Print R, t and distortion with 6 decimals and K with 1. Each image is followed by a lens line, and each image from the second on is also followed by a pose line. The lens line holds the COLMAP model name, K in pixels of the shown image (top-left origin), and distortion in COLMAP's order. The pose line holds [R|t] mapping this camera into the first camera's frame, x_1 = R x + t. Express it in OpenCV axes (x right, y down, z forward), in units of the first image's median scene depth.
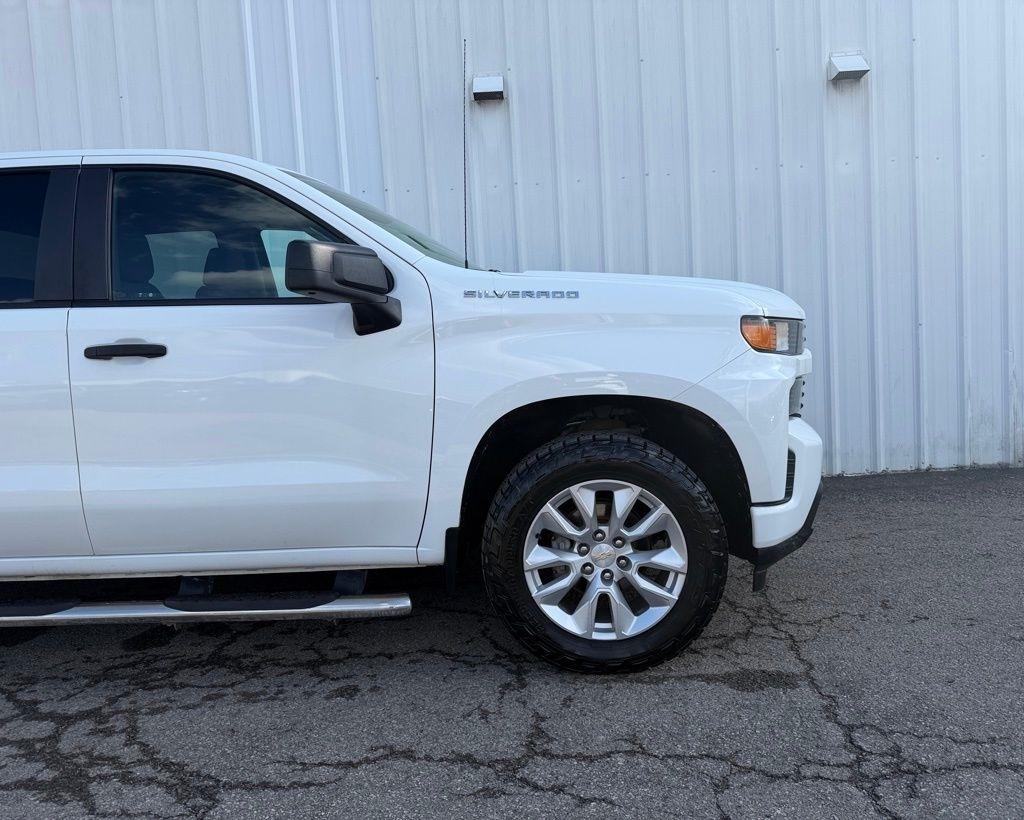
lens RADIAL K [[769.3, 0, 516.8], [0, 769.3, 417.9], [0, 0, 1]] dist [0.062423, -0.089734]
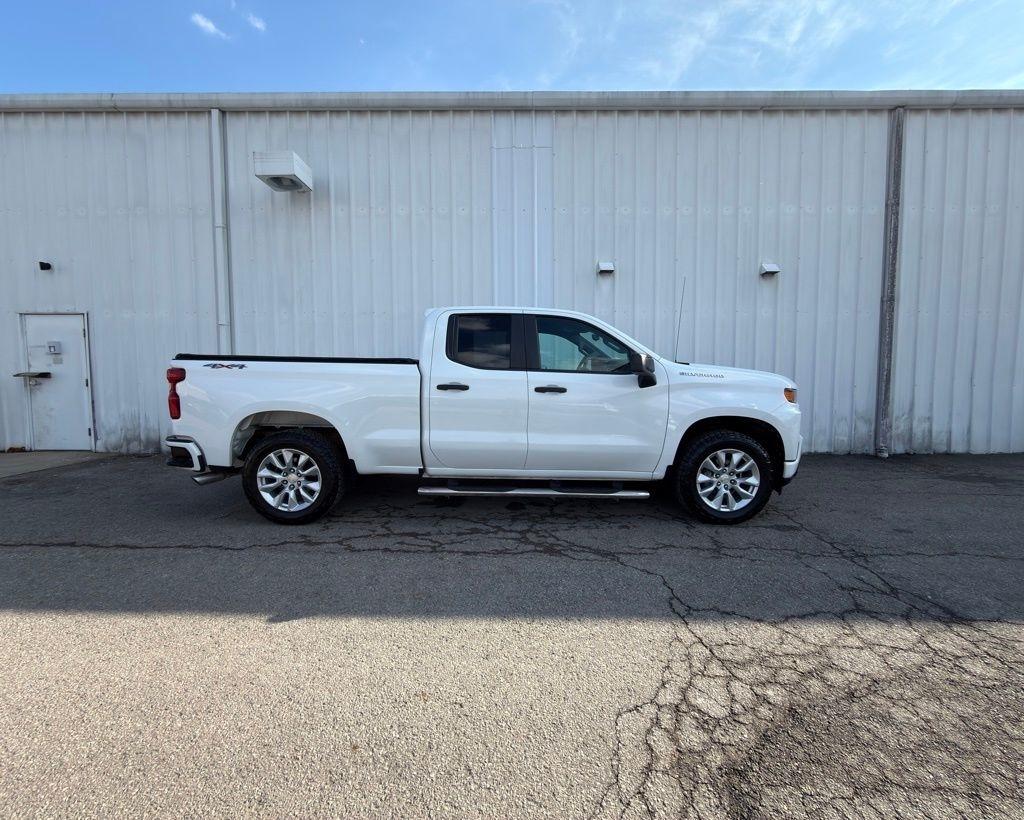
lens RADIAL K [[435.5, 0, 511.4], [0, 435.5, 416.9], [0, 0, 1]] dist [-0.001241, -0.001113]
pose [[0.998127, 0.050716, 0.034217, -0.659421], [-0.050674, 0.998713, -0.002088, 0.013308], [-0.034279, 0.000350, 0.999412, -0.419441]]
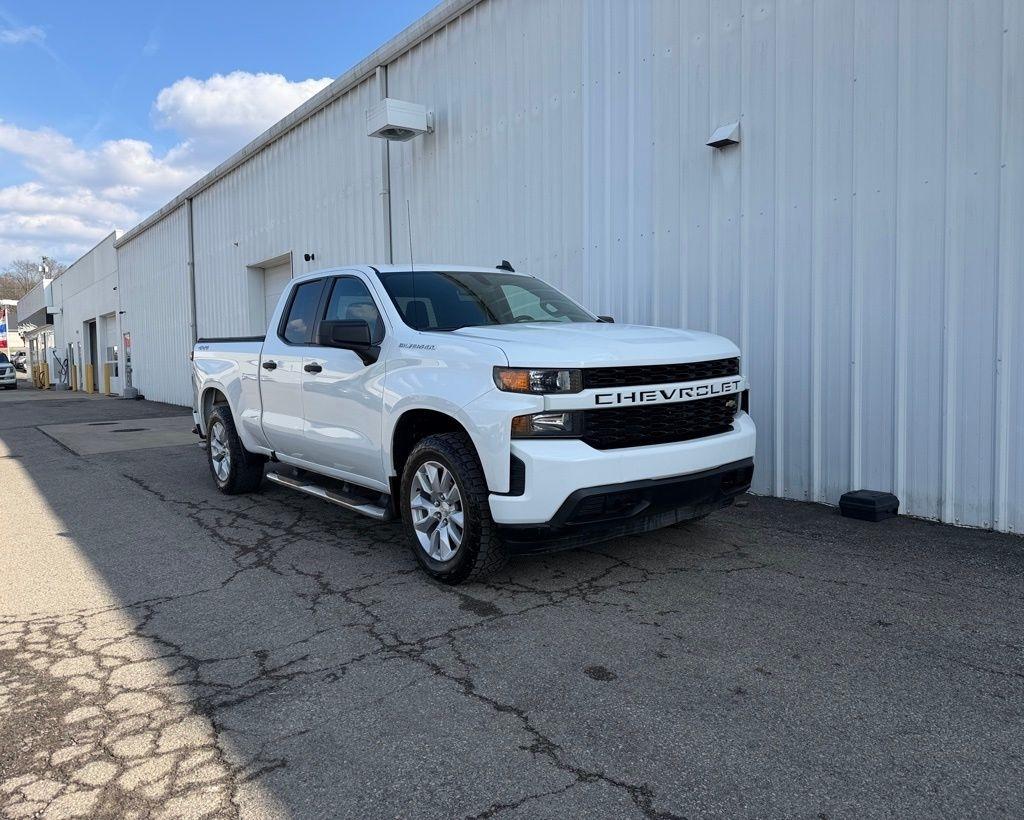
lens RADIAL K [[769.3, 0, 511.5], [0, 769.3, 409.7], [0, 0, 1]] dist [0.062423, -0.089734]
pose [[0.623488, 0.094962, -0.776045, 1.437161], [-0.079808, 0.995142, 0.057653, -0.131598], [0.777749, 0.025989, 0.628037, 0.099011]]
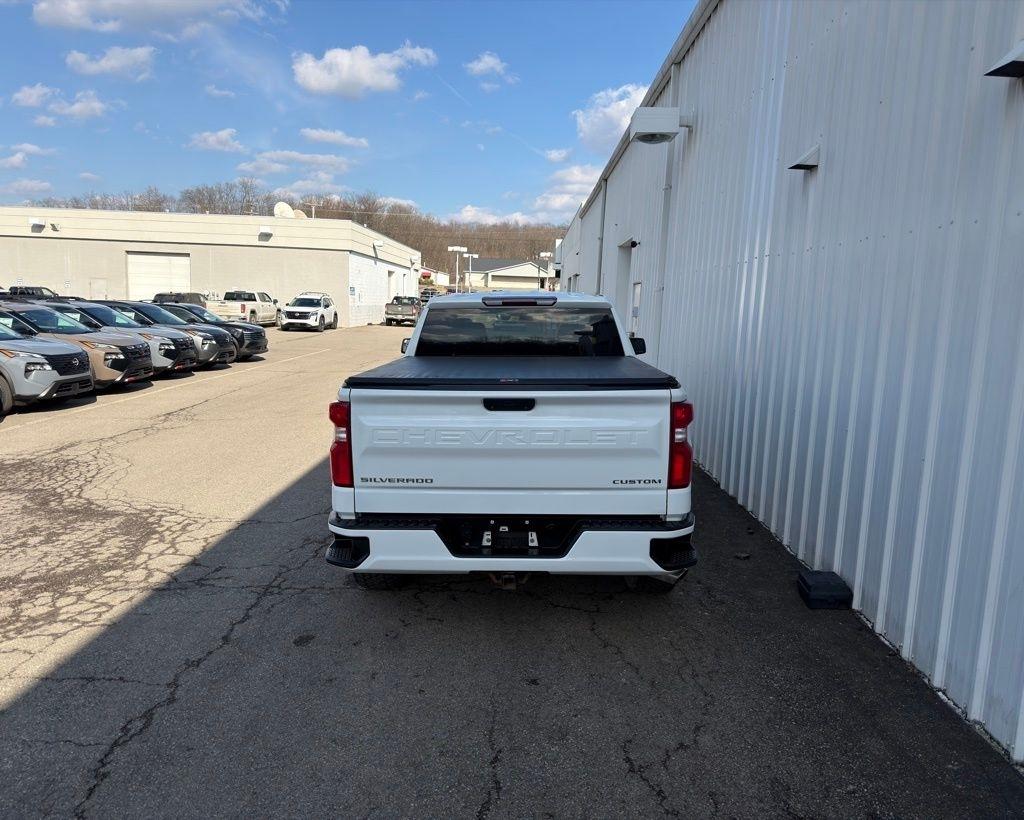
lens RADIAL K [[769.3, 0, 508.8], [0, 769.3, 412.6], [0, 0, 1]] dist [0.062423, -0.089734]
pose [[0.011247, 0.197885, -0.980161, 2.167120], [-0.115433, 0.973926, 0.195302, -0.517302], [0.993252, 0.110946, 0.033796, 1.252205]]
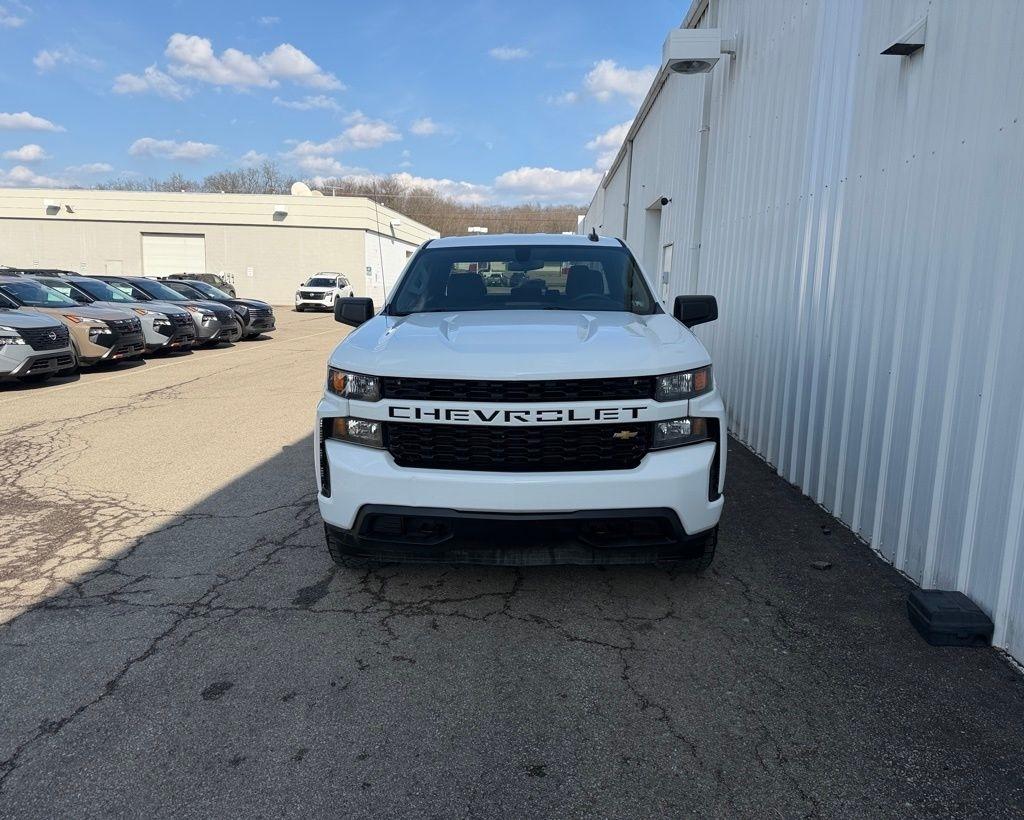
lens RADIAL K [[769.3, 0, 501.5], [0, 769.3, 406.2], [0, 0, 1]] dist [0.062423, -0.089734]
pose [[-0.026454, 0.209459, -0.977459, 1.694934], [-0.104366, 0.971879, 0.211088, -0.385543], [0.994187, 0.107598, -0.003849, 1.313742]]
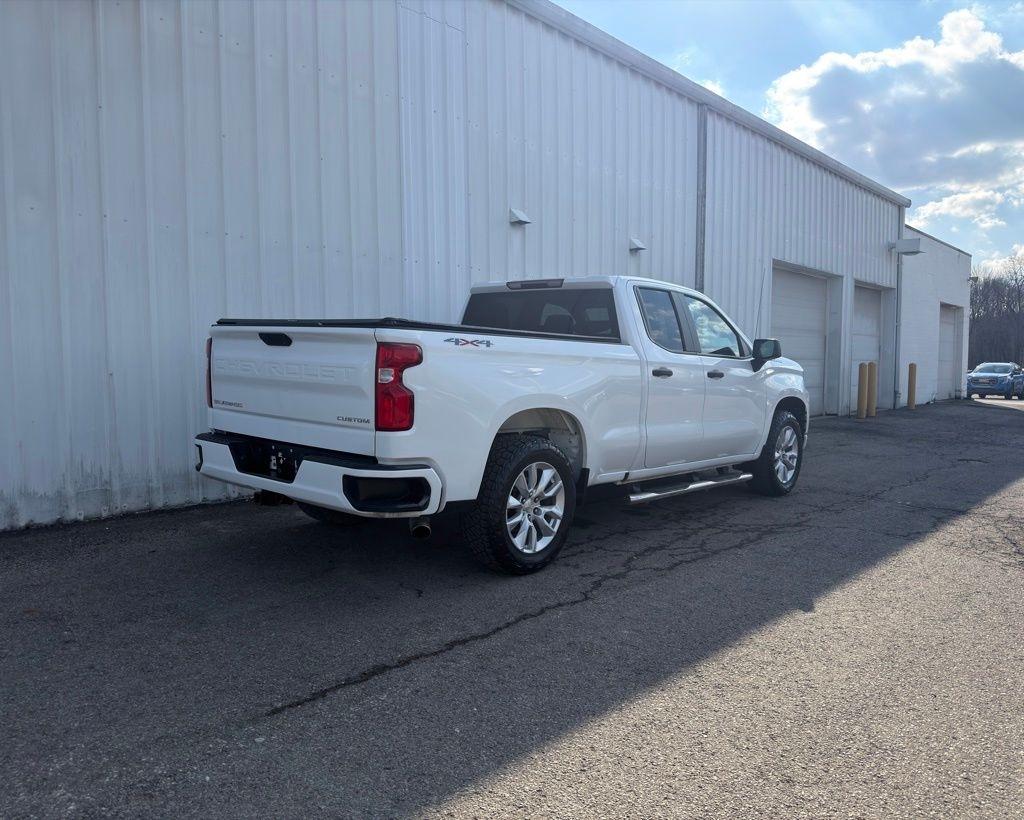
lens RADIAL K [[769.3, 0, 517.8], [0, 769.3, 413.2], [0, 0, 1]] dist [0.062423, -0.089734]
pose [[-0.608200, 0.100823, -0.787355, 1.732732], [-0.092515, 0.976137, 0.196461, -0.465239], [0.788374, 0.192330, -0.584359, 2.686916]]
